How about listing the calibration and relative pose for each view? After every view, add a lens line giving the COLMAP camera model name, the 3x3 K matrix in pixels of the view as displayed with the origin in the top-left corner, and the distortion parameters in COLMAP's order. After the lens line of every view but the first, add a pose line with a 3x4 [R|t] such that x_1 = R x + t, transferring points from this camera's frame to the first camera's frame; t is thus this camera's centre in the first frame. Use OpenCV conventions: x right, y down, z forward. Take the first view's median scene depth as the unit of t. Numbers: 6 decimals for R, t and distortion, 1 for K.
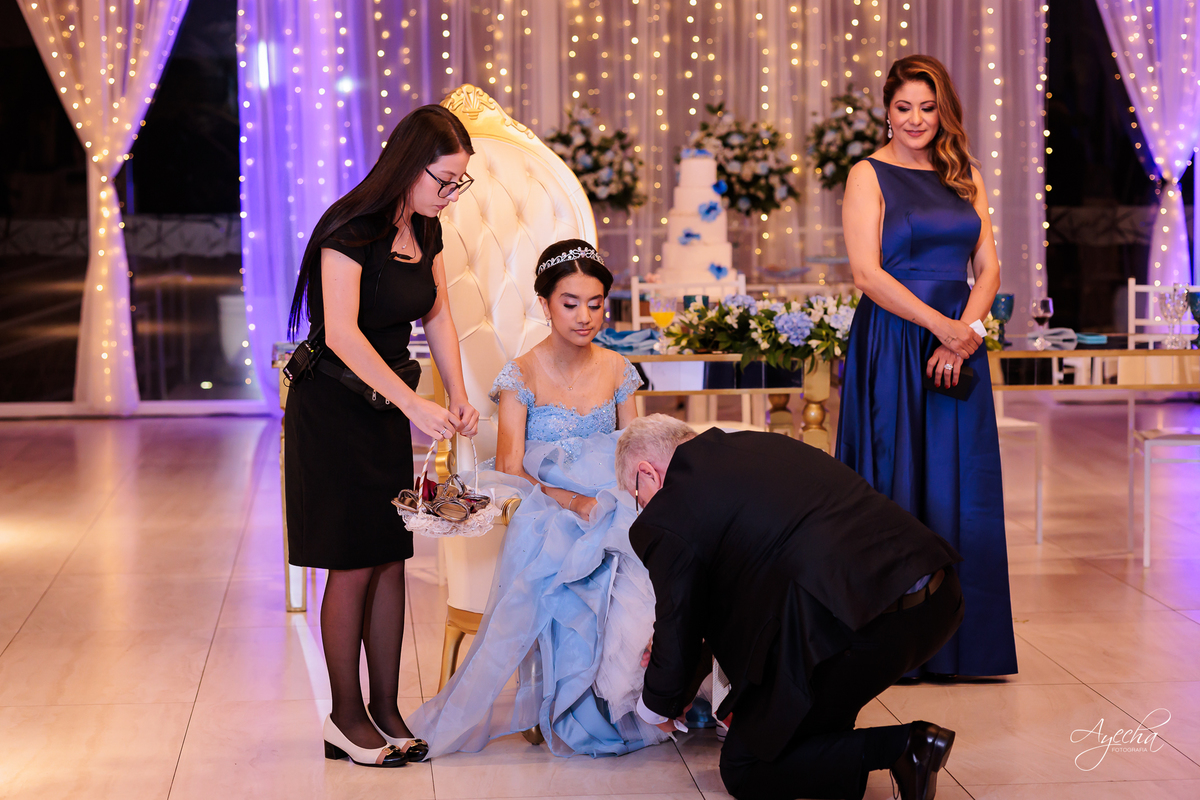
lens RADIAL K [[2834.0, 0, 627.6], [0, 2834.0, 399.7], [0, 0, 1]] dist [0.014103, -0.253903]
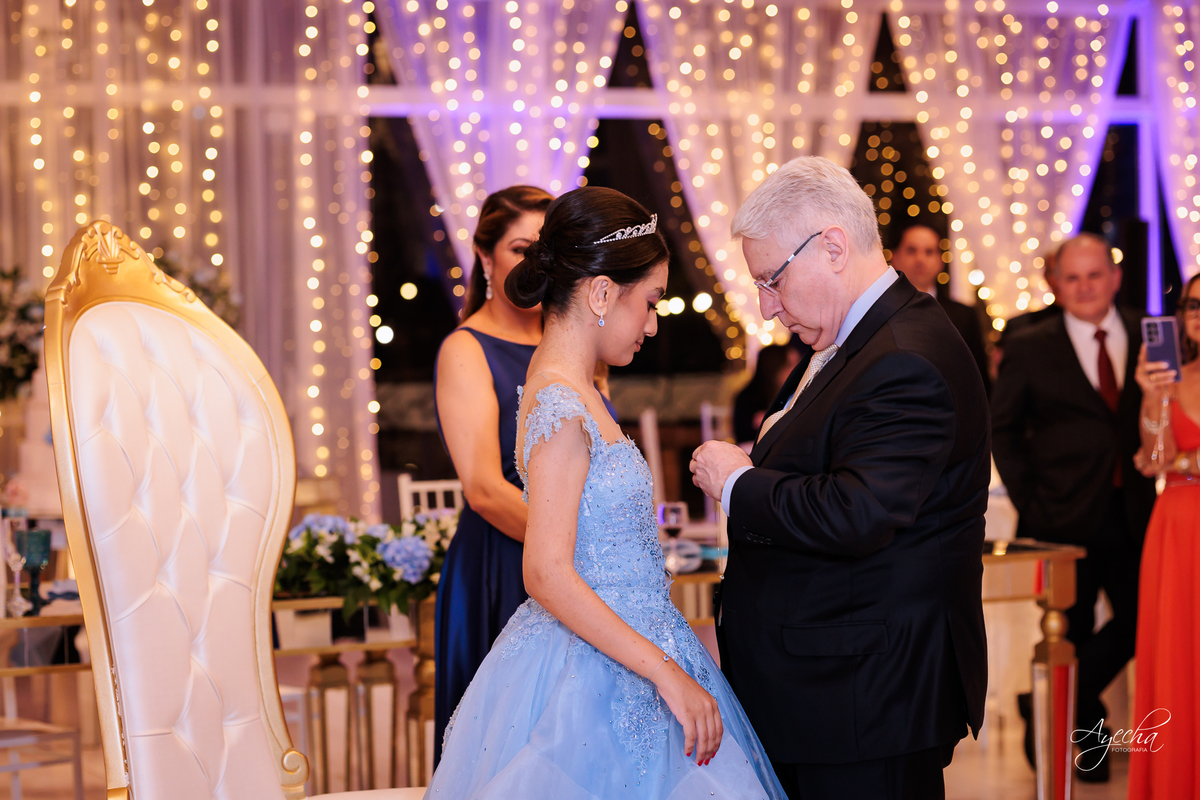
lens RADIAL K [[2815.2, 0, 580.3], [0, 2815.2, 438.3], [0, 0, 1]] dist [0.057266, 0.133521]
pose [[0.944660, -0.028055, 0.326849, -0.077221], [0.043910, 0.998184, -0.041229, -0.013964], [-0.325099, 0.053299, 0.944177, 0.173029]]
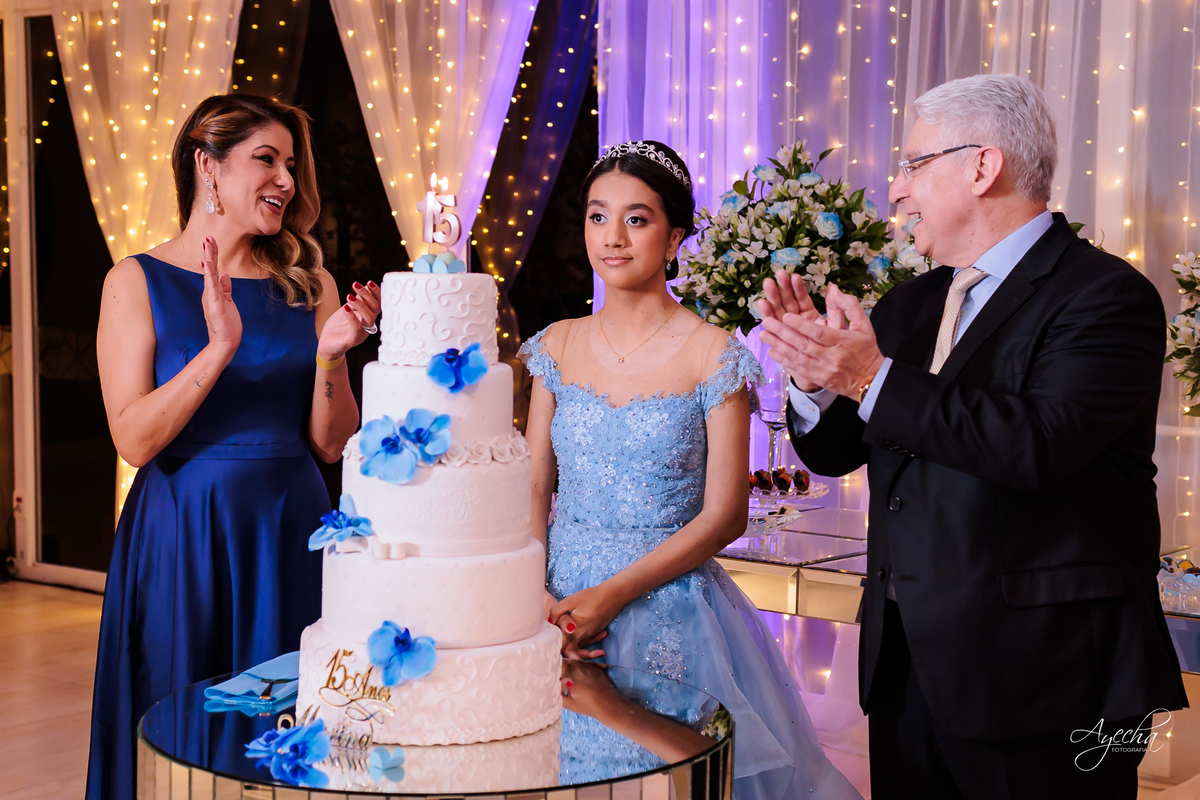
lens RADIAL K [[1909.7, 0, 603.6], [0, 1909.7, 398.3], [0, 0, 1]] dist [0.094668, -0.090502]
pose [[0.732616, 0.064562, -0.677573, 0.144800], [-0.081959, 0.996616, 0.006345, -0.060131], [0.675690, 0.050885, 0.735428, 0.701086]]
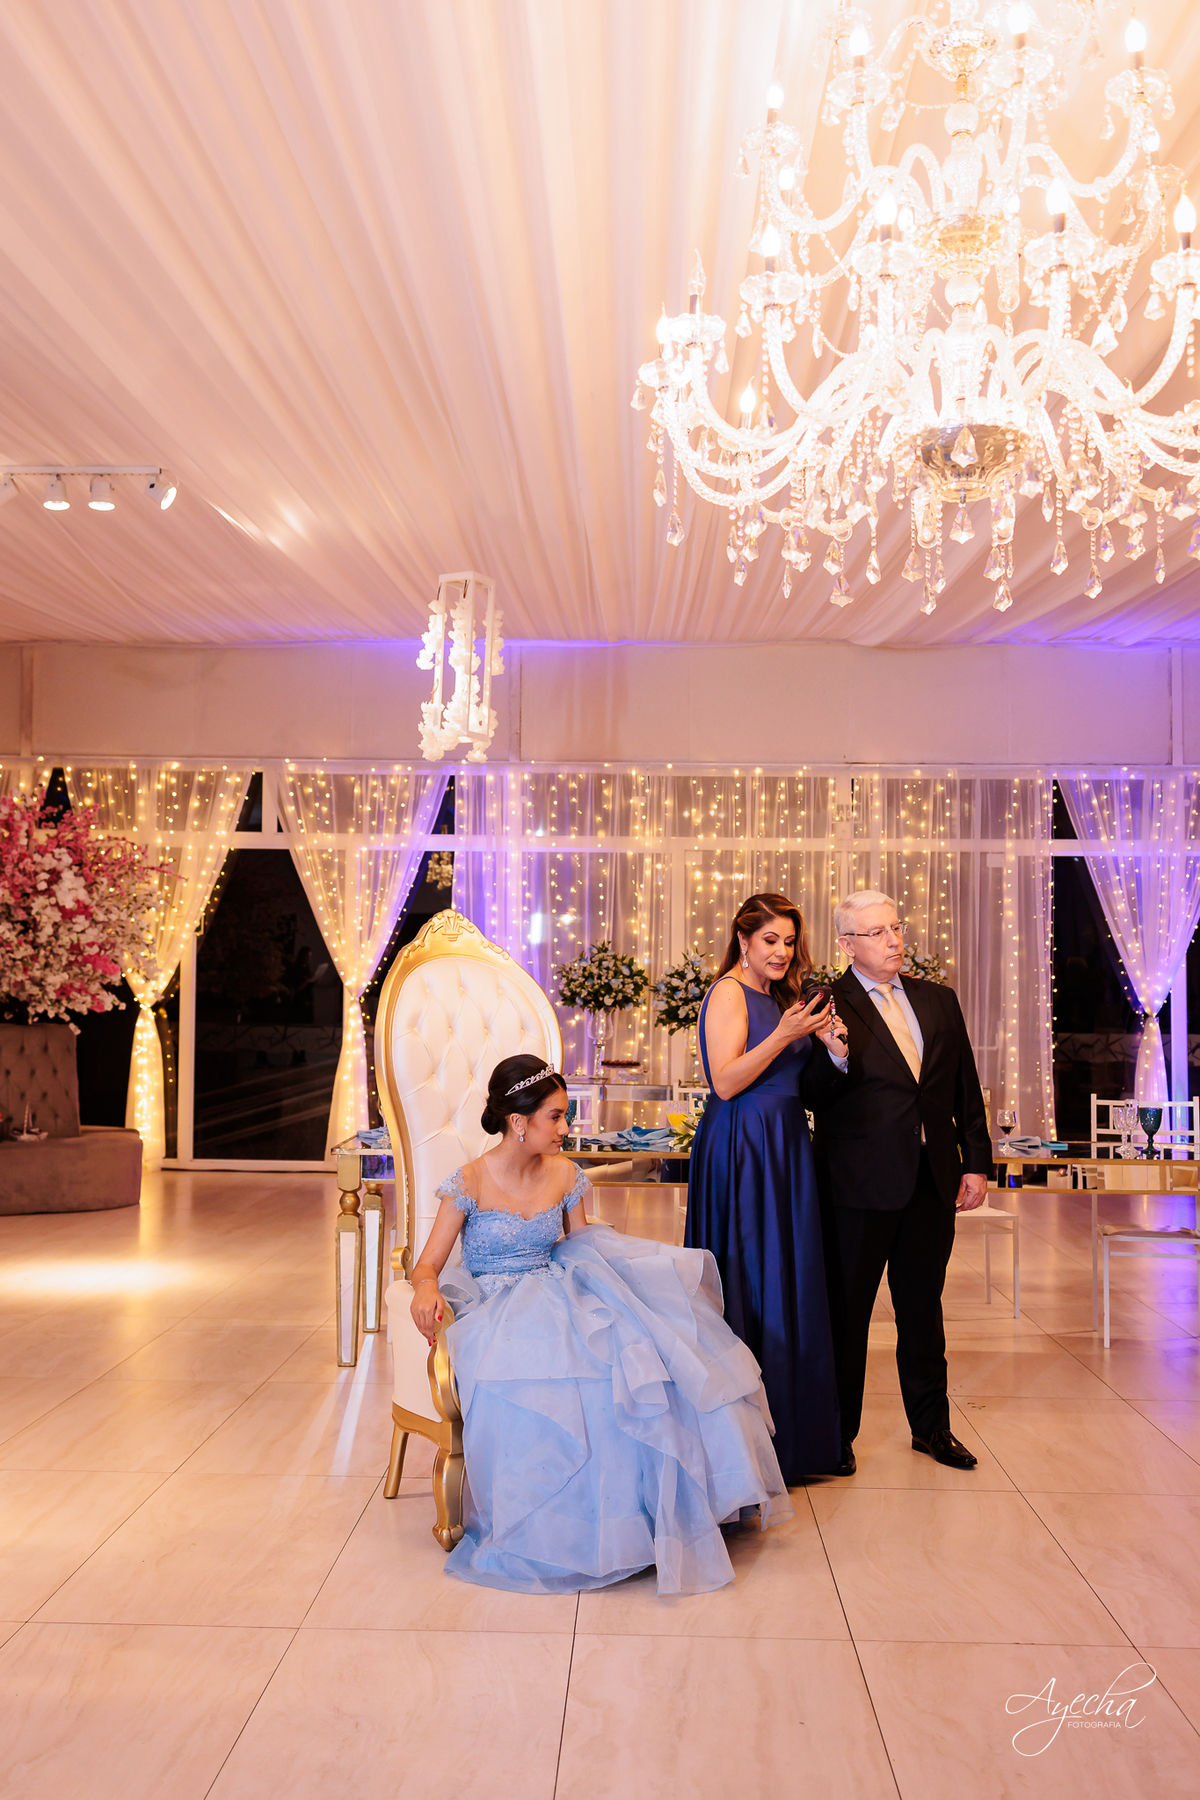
lens RADIAL K [[1775.6, 0, 597.9], [0, 1775.6, 904.1], [0, 0, 1]] dist [0.001921, -0.020996]
pose [[0.991379, 0.011444, -0.130524, 0.046174], [-0.029130, 0.990498, -0.134404, -0.010564], [0.127746, 0.137048, 0.982293, 0.157842]]
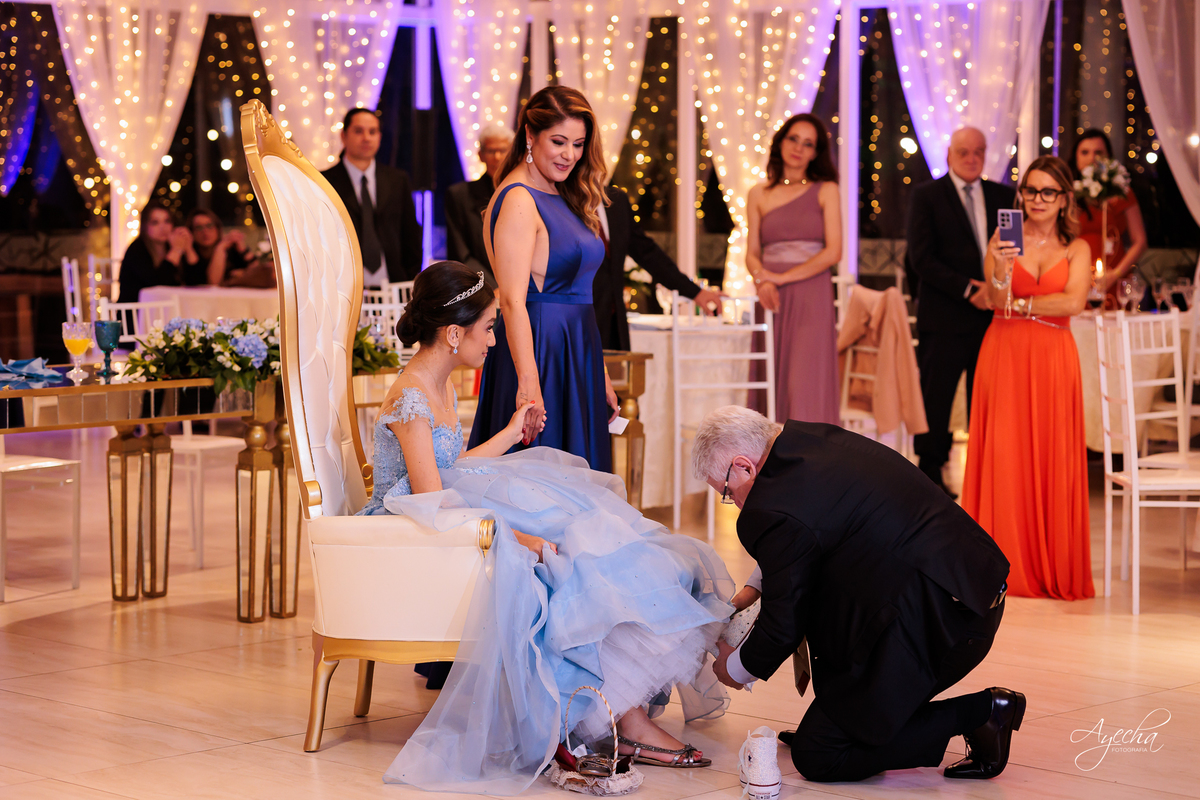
lens RADIAL K [[2892.8, 0, 600.3], [0, 2892.8, 399.1], [0, 0, 1]] dist [-0.079889, -0.005014]
pose [[0.750491, -0.036606, 0.659866, -0.309421], [0.044158, 0.999011, 0.005198, -0.004755], [-0.659404, 0.025237, 0.751365, 0.088940]]
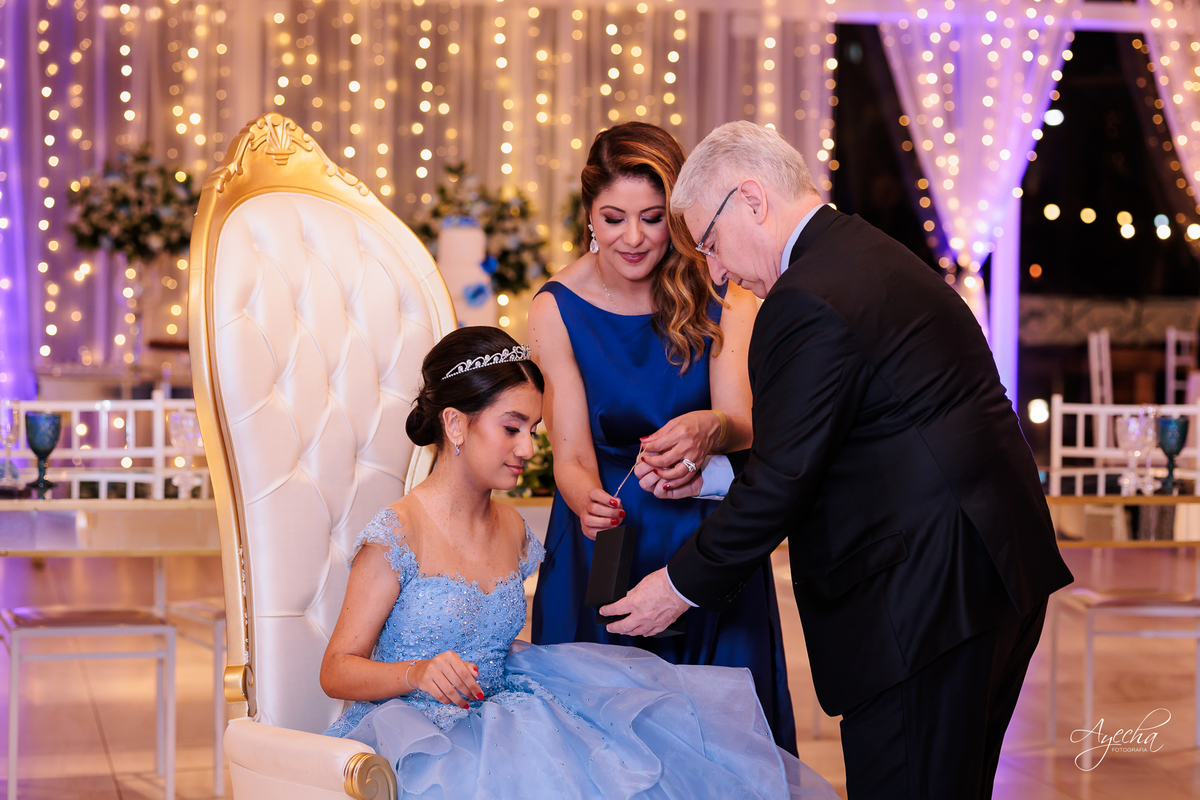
lens RADIAL K [[2834.0, 0, 627.6], [0, 2834.0, 399.7], [0, 0, 1]] dist [0.014103, -0.253903]
pose [[0.991369, 0.016350, 0.130080, -0.024991], [-0.012980, 0.999559, -0.026714, -0.012638], [-0.130459, 0.024795, 0.991144, 0.161164]]
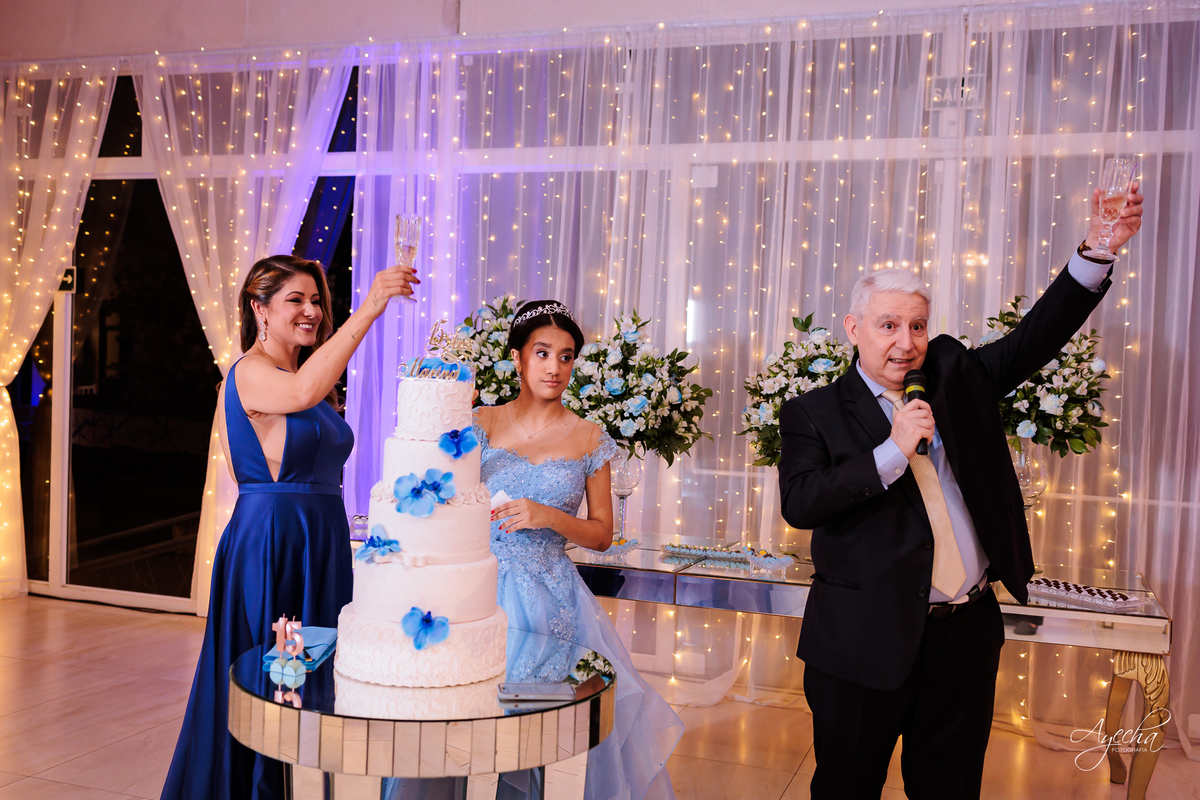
lens RADIAL K [[1185.2, 0, 603.9], [0, 1185.2, 402.1], [0, 0, 1]] dist [-0.002238, -0.002705]
pose [[0.905349, 0.052714, -0.421385, 0.109247], [-0.083826, 0.994926, -0.055638, -0.058884], [0.416314, 0.085695, 0.905174, 0.677385]]
